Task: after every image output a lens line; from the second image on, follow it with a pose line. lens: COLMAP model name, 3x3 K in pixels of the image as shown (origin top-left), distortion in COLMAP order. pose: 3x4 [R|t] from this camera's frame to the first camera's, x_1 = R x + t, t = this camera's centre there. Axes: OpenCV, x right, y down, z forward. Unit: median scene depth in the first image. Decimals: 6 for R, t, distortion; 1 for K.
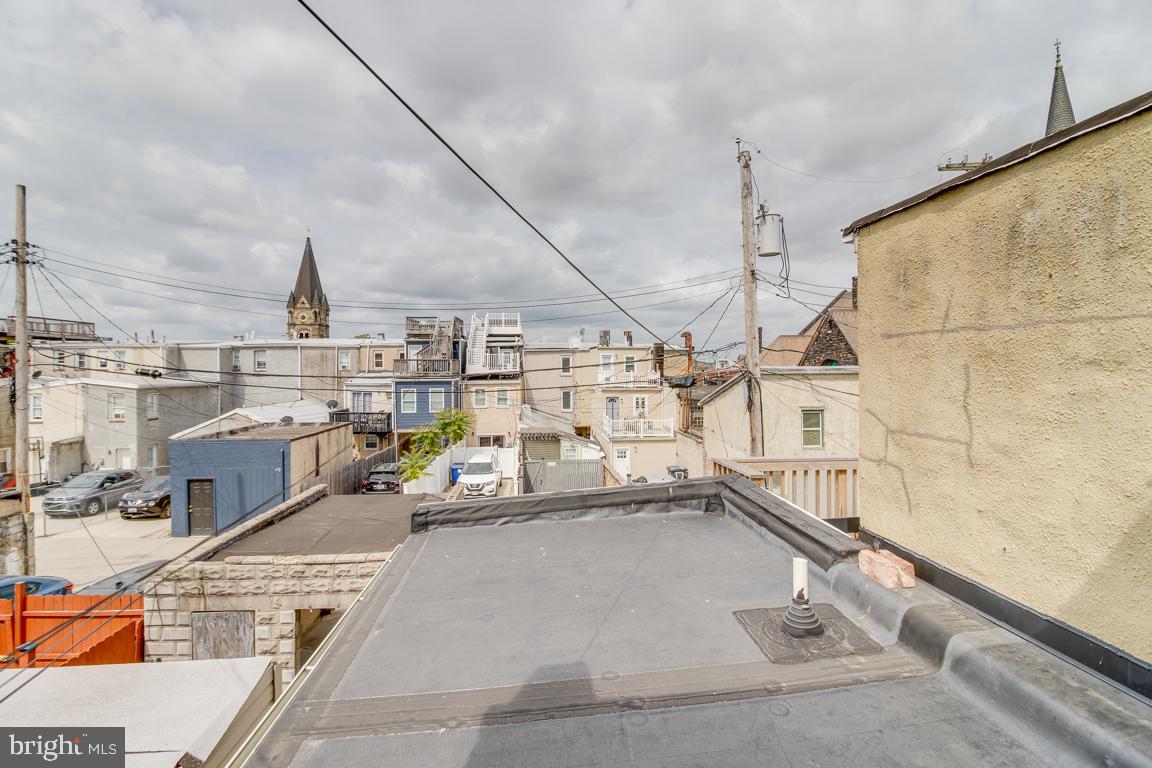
lens RADIAL K [[542.2, 0, 567.0], [0, 542.2, 366.0], [0, 0, 1]] dist [0.000385, -0.013794]
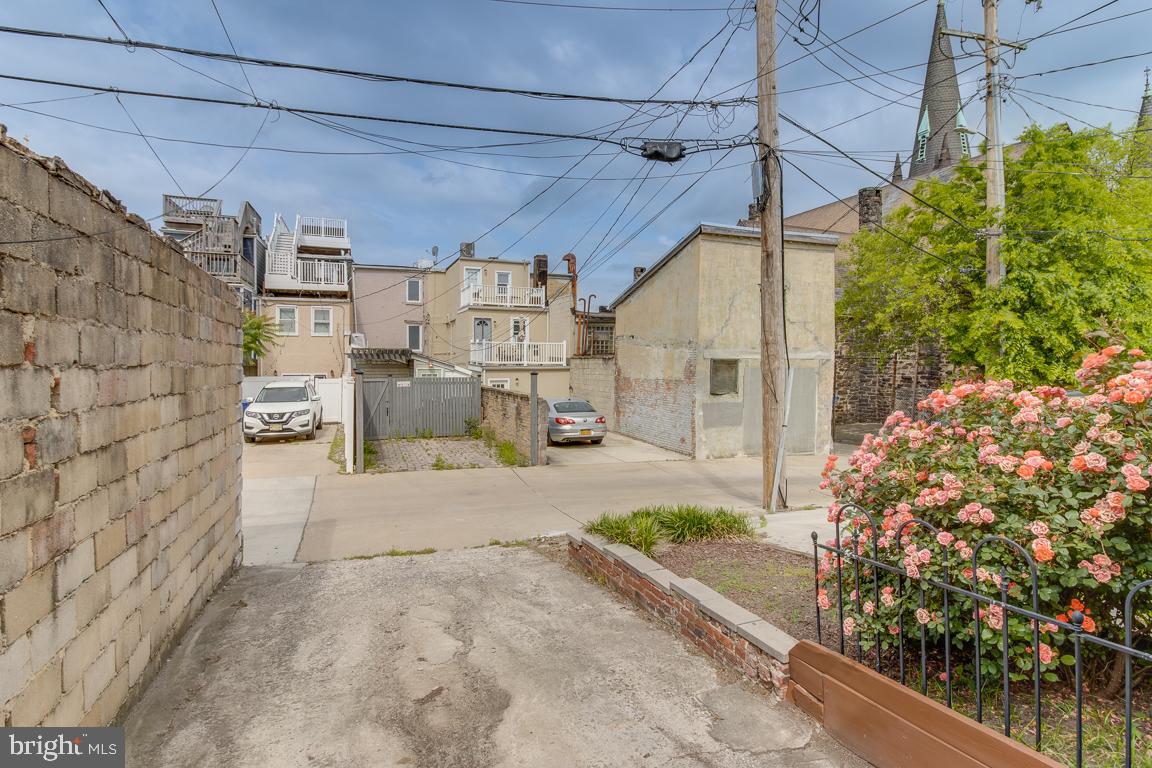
lens RADIAL K [[576.6, 0, 570.3], [0, 576.6, 371.3], [0, 0, 1]] dist [-0.000239, -0.000758]
pose [[0.956697, 0.006981, 0.291003, -0.034625], [-0.007112, 0.999975, -0.000609, 0.146304], [-0.291000, -0.001487, 0.956722, 0.235825]]
